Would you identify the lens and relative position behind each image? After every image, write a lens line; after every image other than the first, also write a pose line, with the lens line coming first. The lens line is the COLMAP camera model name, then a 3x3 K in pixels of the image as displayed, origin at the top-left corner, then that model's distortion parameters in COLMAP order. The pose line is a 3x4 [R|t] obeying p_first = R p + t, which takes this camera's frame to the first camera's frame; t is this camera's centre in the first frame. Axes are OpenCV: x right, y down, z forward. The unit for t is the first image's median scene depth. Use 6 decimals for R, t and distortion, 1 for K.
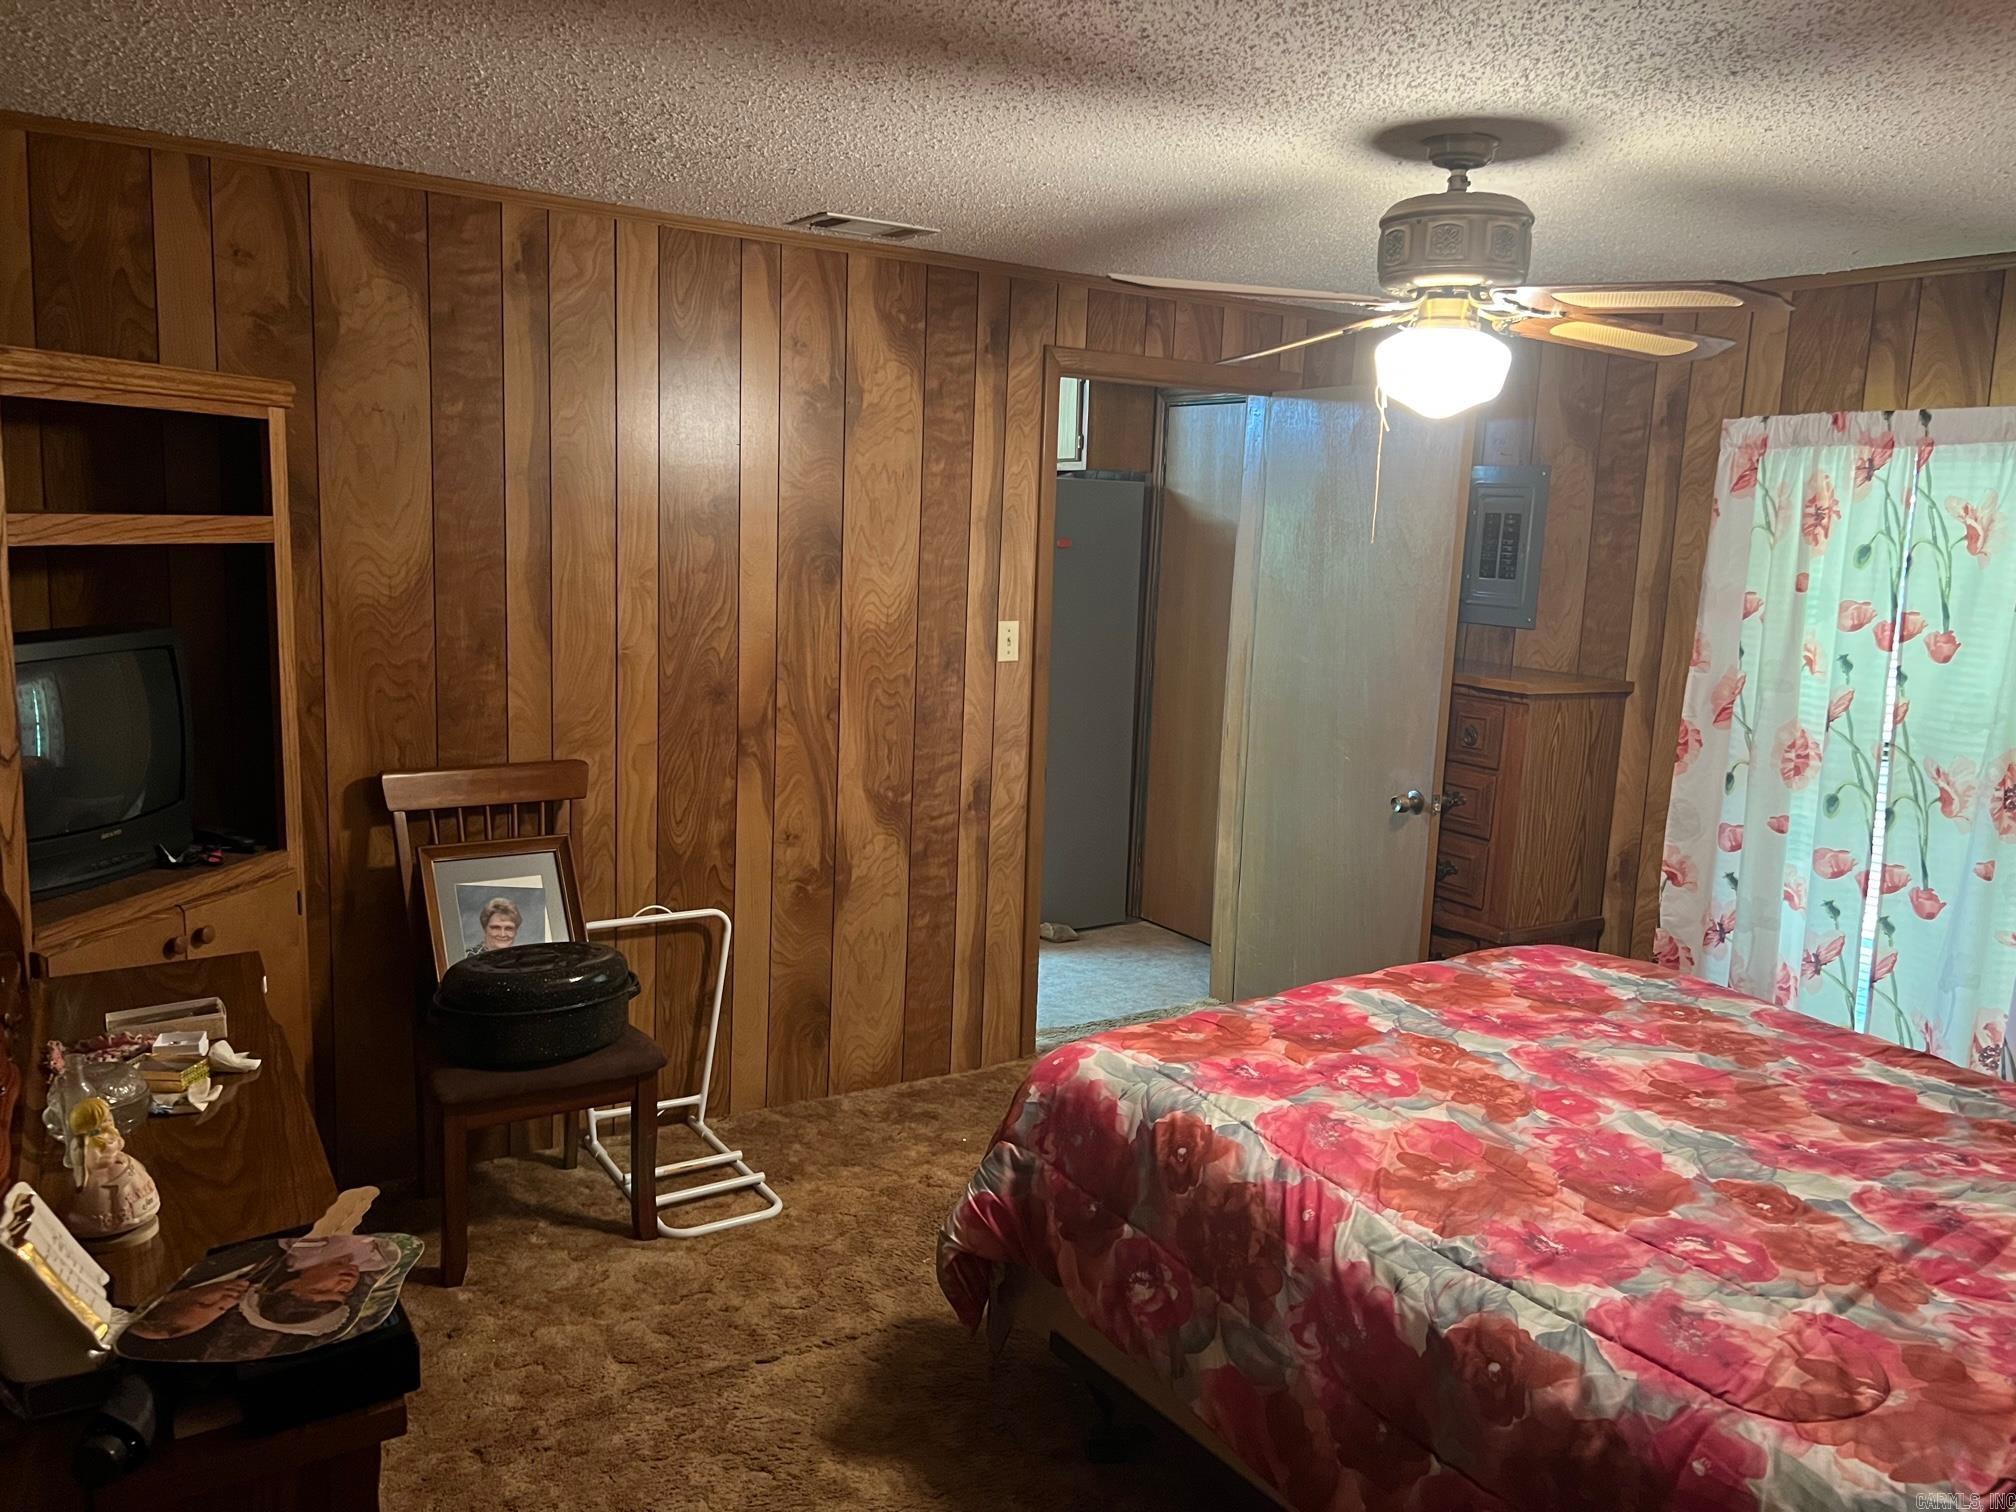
lens RADIAL K [[1511.9, 0, 1008.0], [0, 1511.9, 756.0], [0, 0, 1]] dist [0.004414, 0.001590]
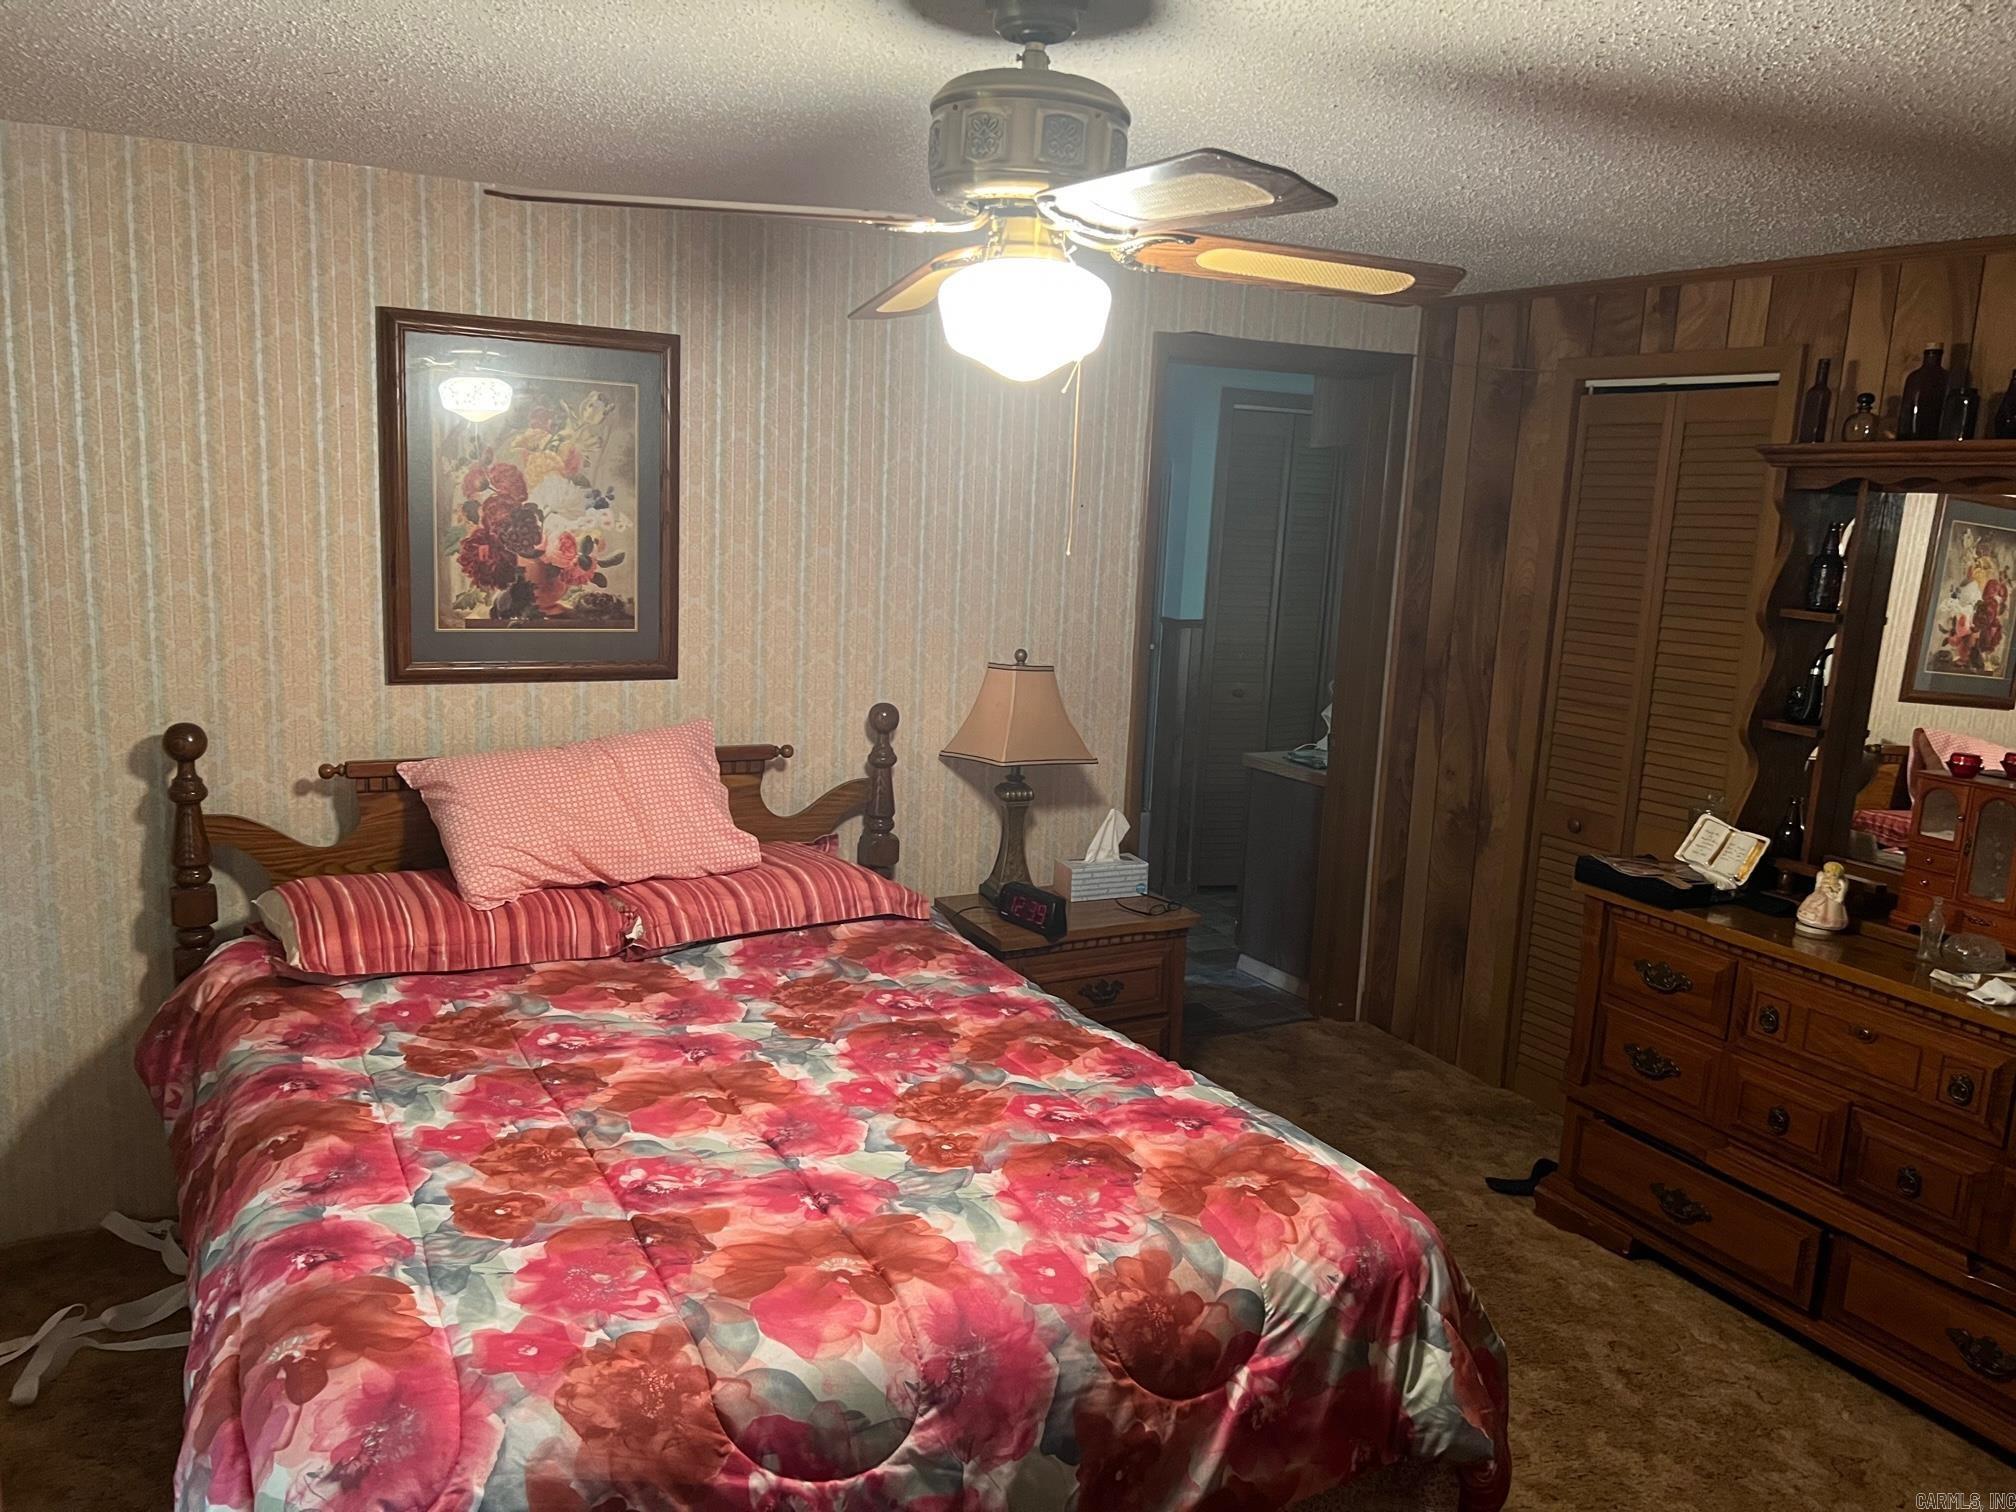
lens RADIAL K [[1511.9, 0, 1008.0], [0, 1511.9, 756.0], [0, 0, 1]] dist [0.004414, 0.001590]
pose [[-0.993163, -0.097025, 0.064913, 0.223173], [-0.070288, 0.940982, 0.331078, -0.296416], [-0.093205, 0.324252, -0.941368, 1.762978]]
